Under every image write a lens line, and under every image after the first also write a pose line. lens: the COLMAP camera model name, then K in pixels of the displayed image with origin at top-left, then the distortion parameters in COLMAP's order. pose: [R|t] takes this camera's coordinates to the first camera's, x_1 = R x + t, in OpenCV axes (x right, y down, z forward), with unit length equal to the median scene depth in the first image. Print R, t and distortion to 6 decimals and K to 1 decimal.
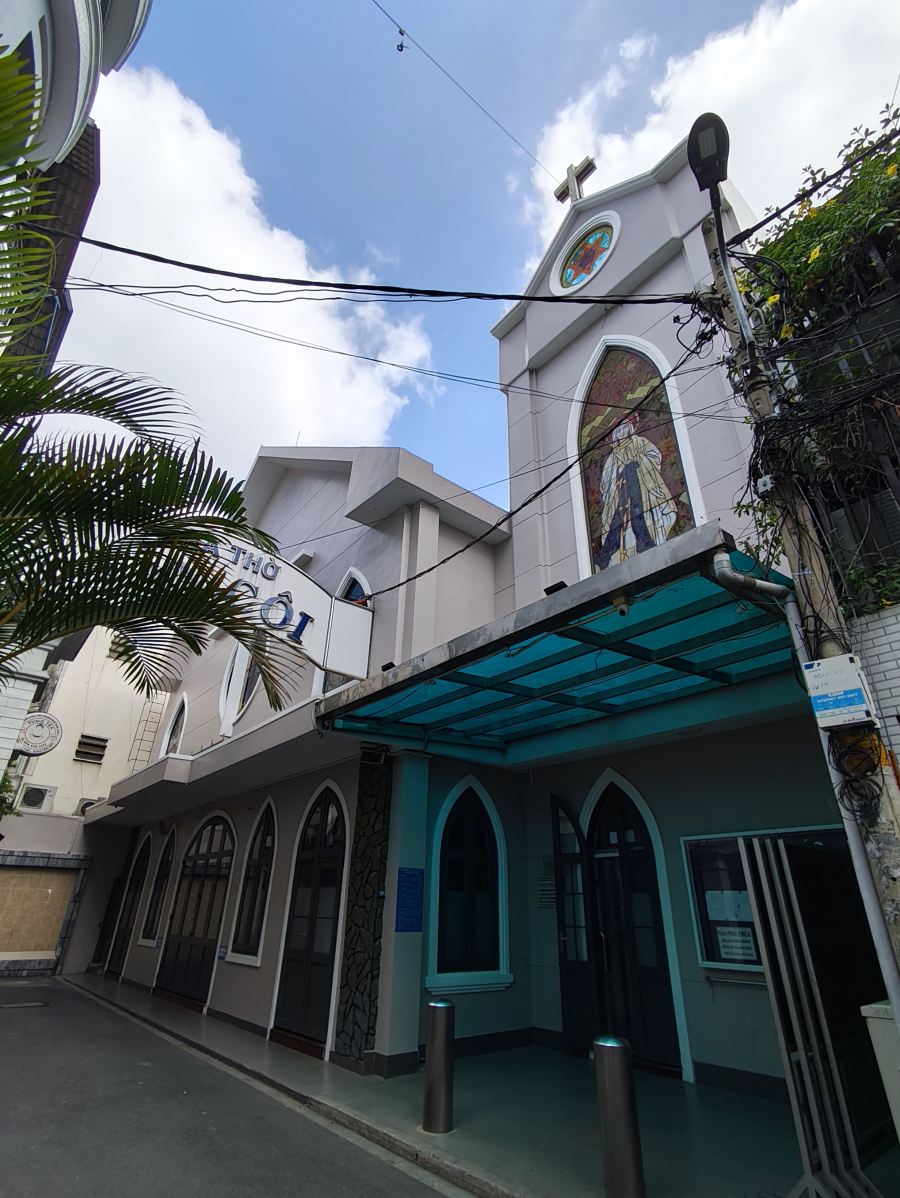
lens RADIAL K [[597.2, 0, 450.0], [0, 597.2, 599.0], [0, 0, 1]] dist [0.001348, -0.000836]
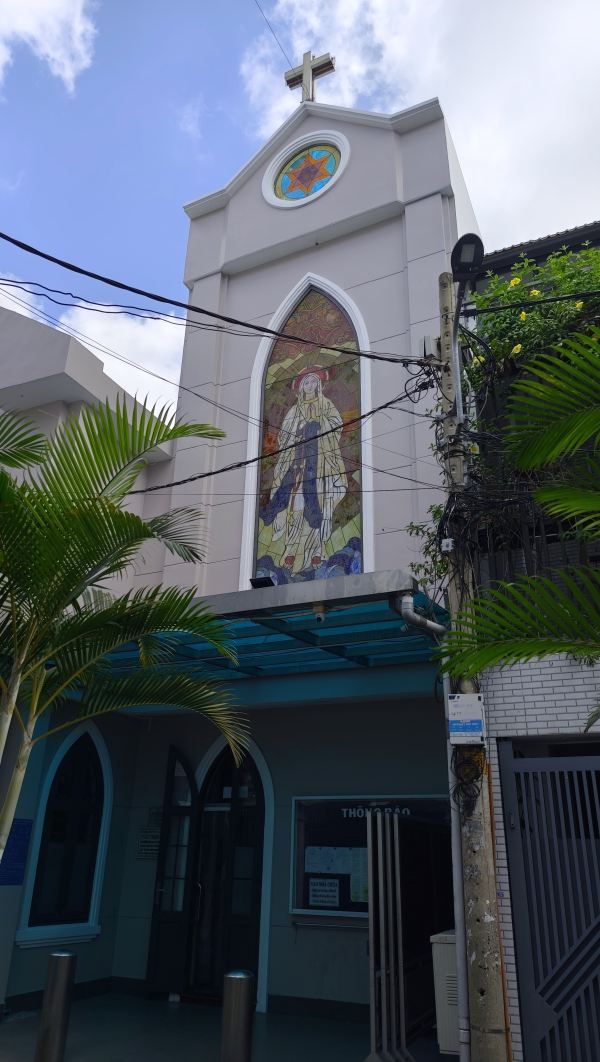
lens RADIAL K [[766.6, 0, 300.0], [0, 766.6, 531.0], [0, 0, 1]] dist [0.079785, -0.150629]
pose [[0.906351, 0.167790, 0.387780, -0.187921], [-0.200353, 0.978699, 0.044805, -0.111861], [-0.372002, -0.118301, 0.920662, -0.187618]]
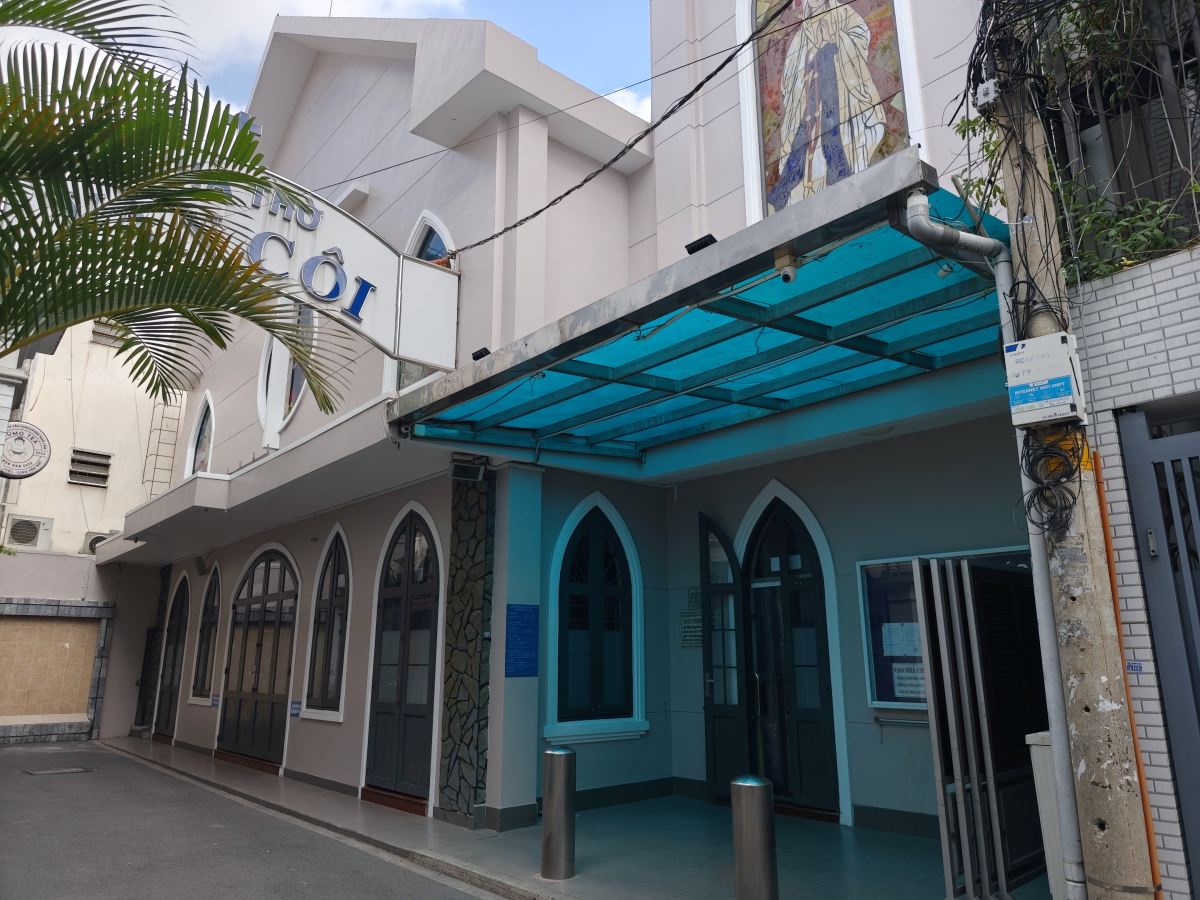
lens RADIAL K [[836.9, 0, 590.1], [0, 836.9, 464.2], [0, 0, 1]] dist [0.047302, -0.077798]
pose [[0.999789, -0.017591, 0.010569, 0.017397], [0.014413, 0.968517, 0.248531, -0.010015], [-0.014608, -0.248326, 0.968566, -0.042001]]
